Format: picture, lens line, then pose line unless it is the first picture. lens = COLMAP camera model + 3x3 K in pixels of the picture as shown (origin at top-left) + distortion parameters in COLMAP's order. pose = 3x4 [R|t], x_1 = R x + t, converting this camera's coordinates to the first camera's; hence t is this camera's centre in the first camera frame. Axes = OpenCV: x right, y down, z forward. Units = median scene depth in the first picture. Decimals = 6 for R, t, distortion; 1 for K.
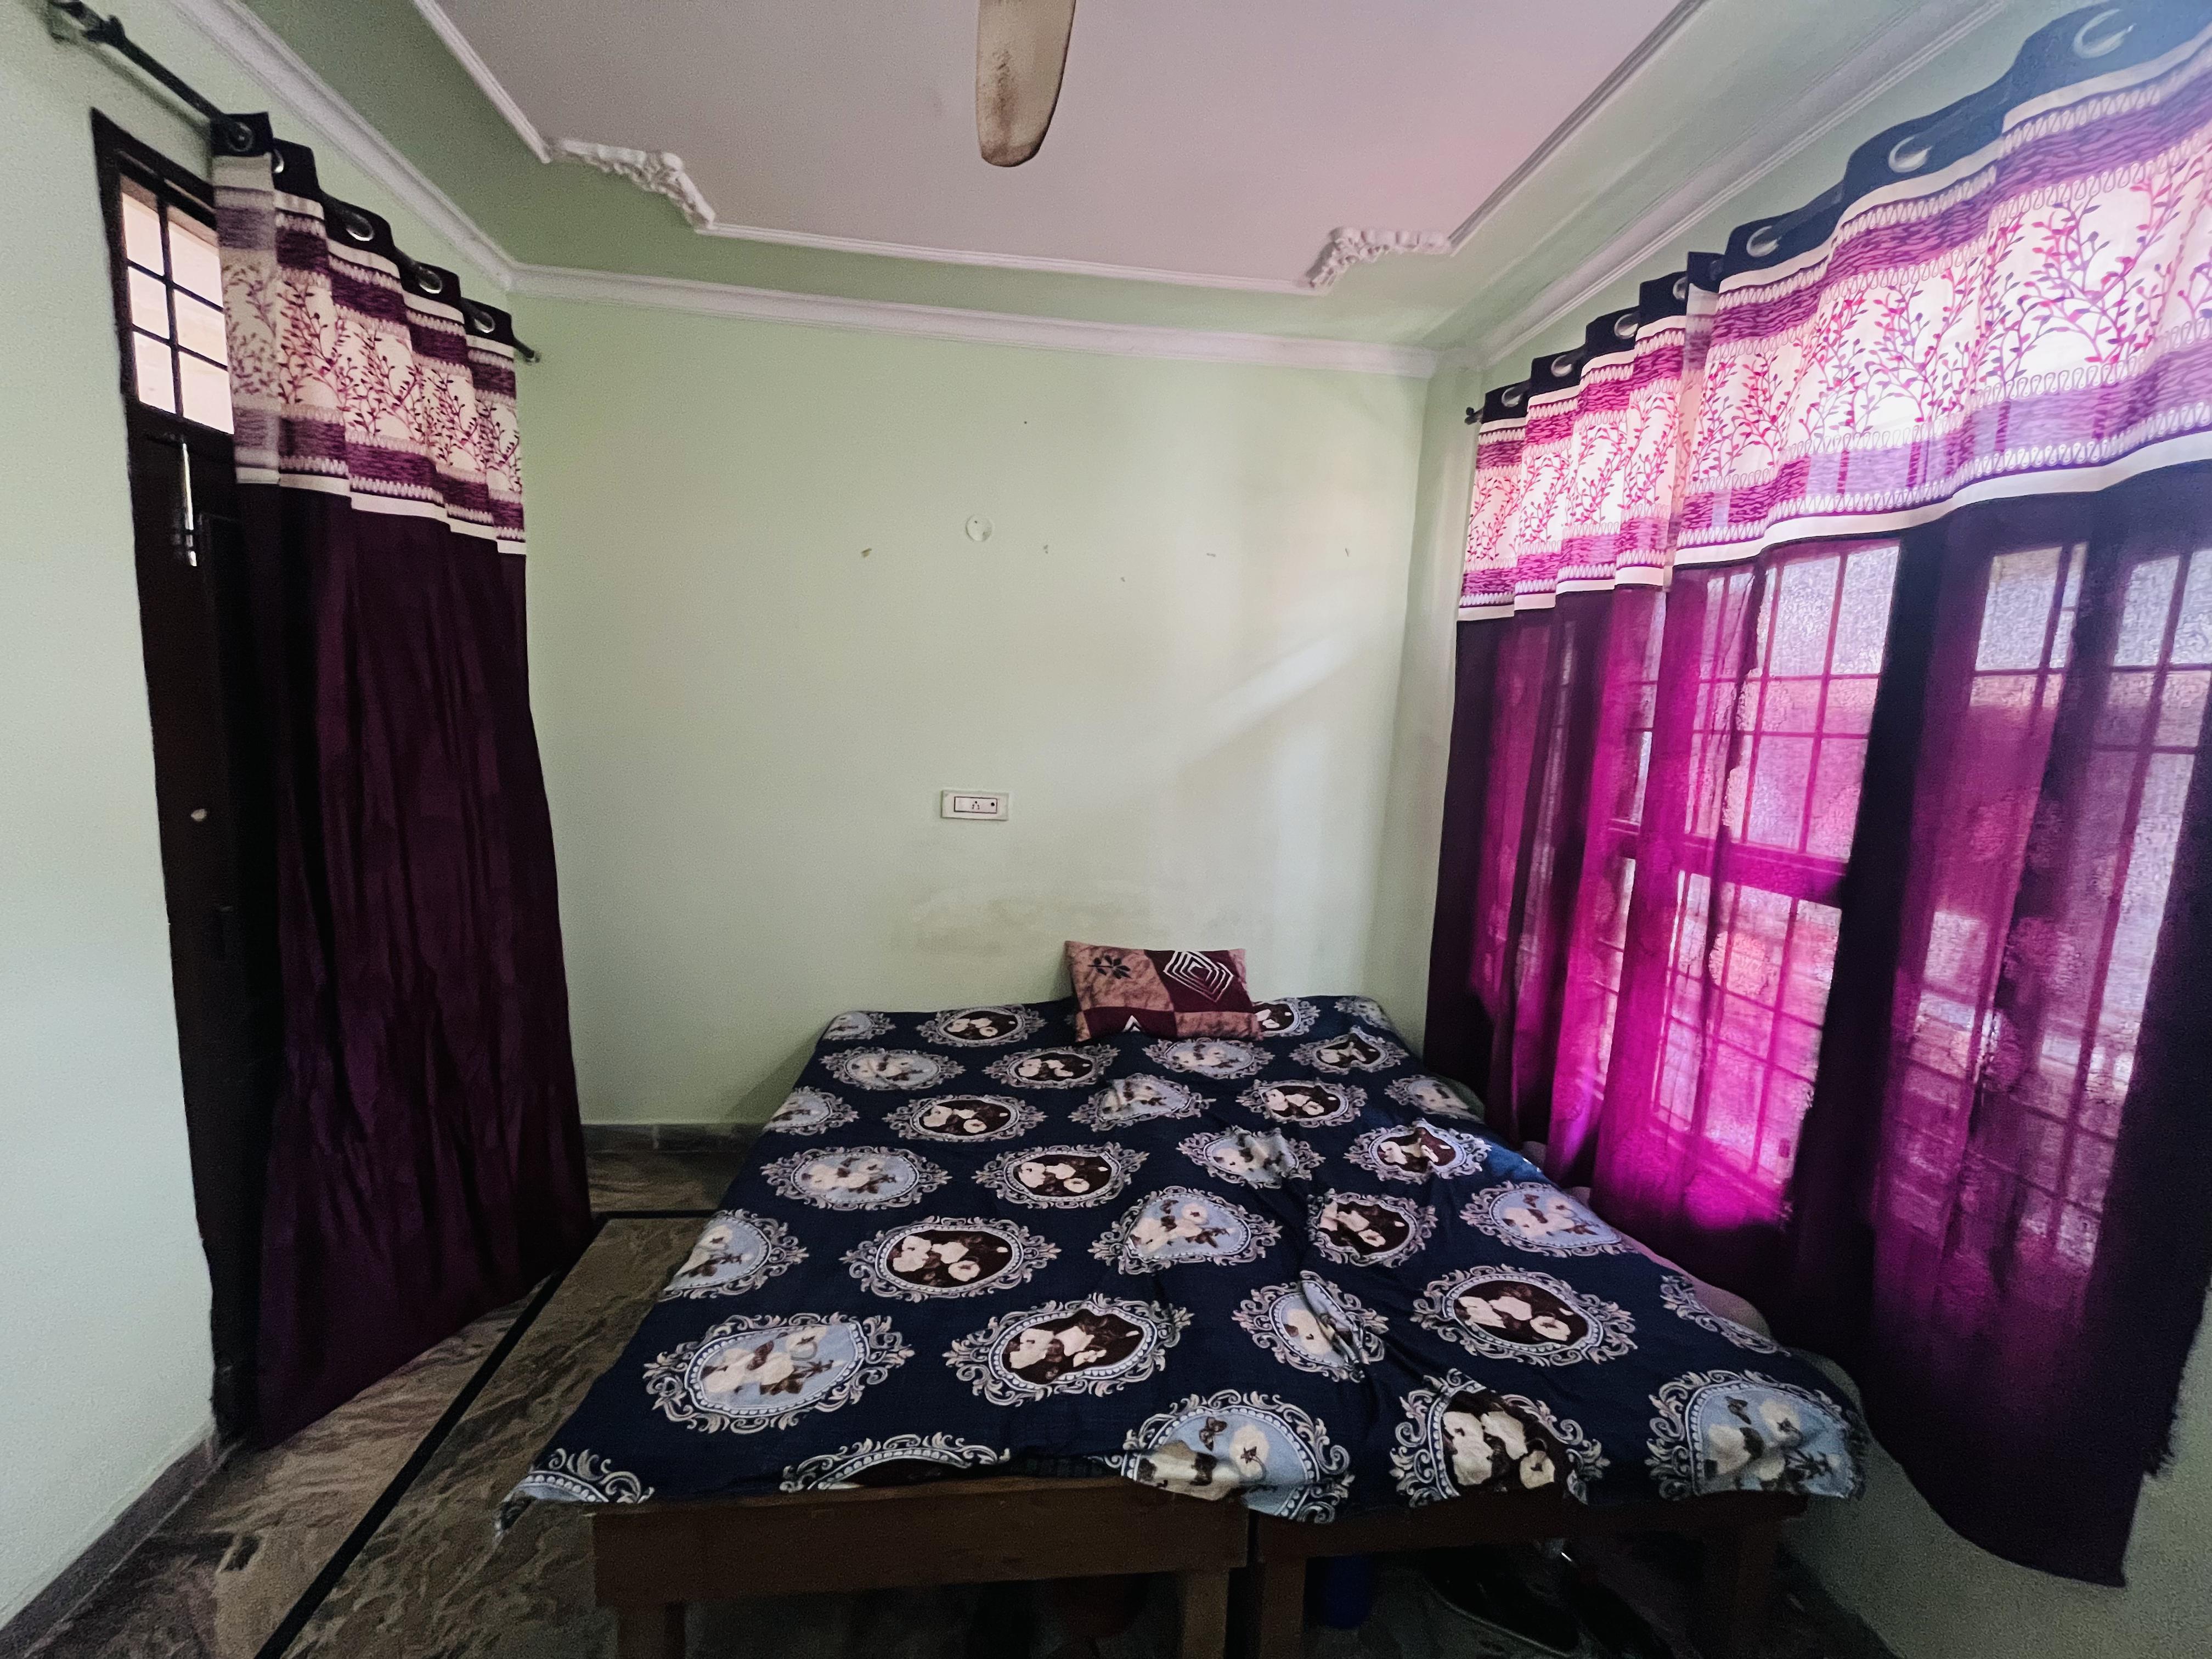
lens RADIAL K [[887.4, 0, 1106.0], [0, 887.4, 829.5], [0, 0, 1]] dist [-0.003118, 0.000228]
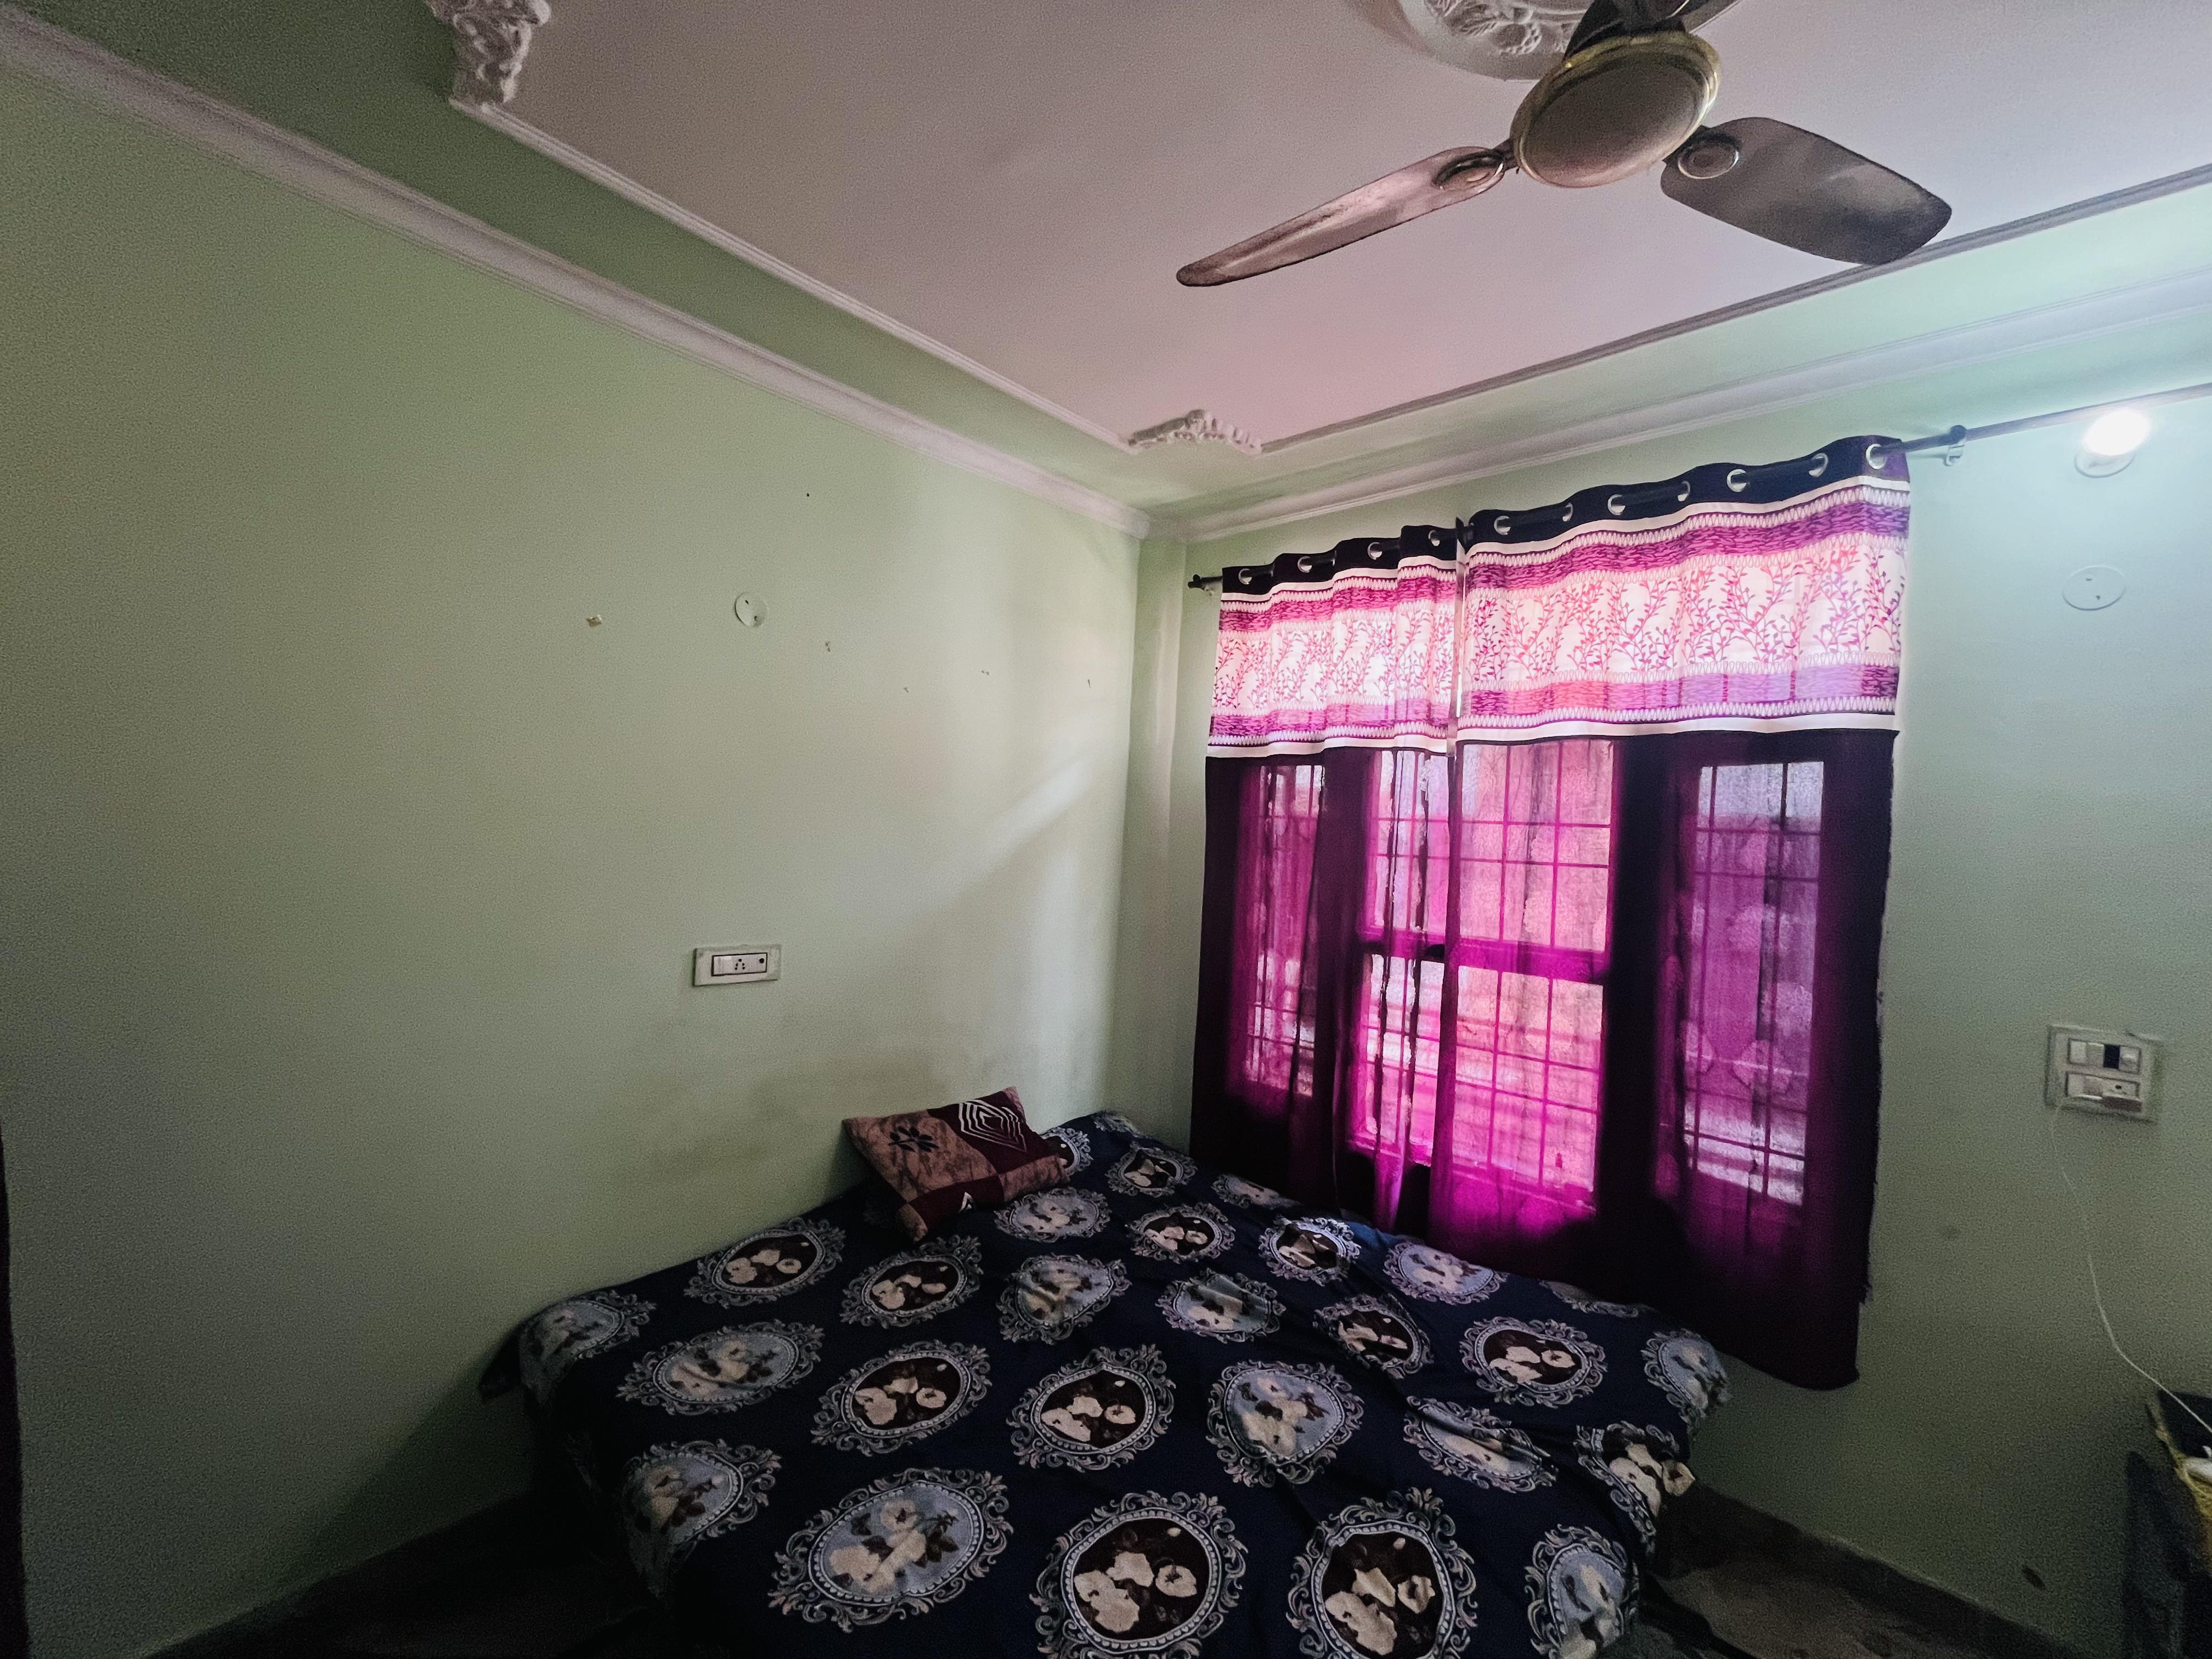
lens RADIAL K [[889.2, 0, 1106.0], [0, 889.2, 829.5], [0, 0, 1]] dist [-0.000500, -0.000125]
pose [[0.758457, -0.008571, 0.651666, -0.465976], [0.072993, 0.994739, -0.071871, -0.074068], [-0.647622, 0.102078, 0.755093, 0.246703]]
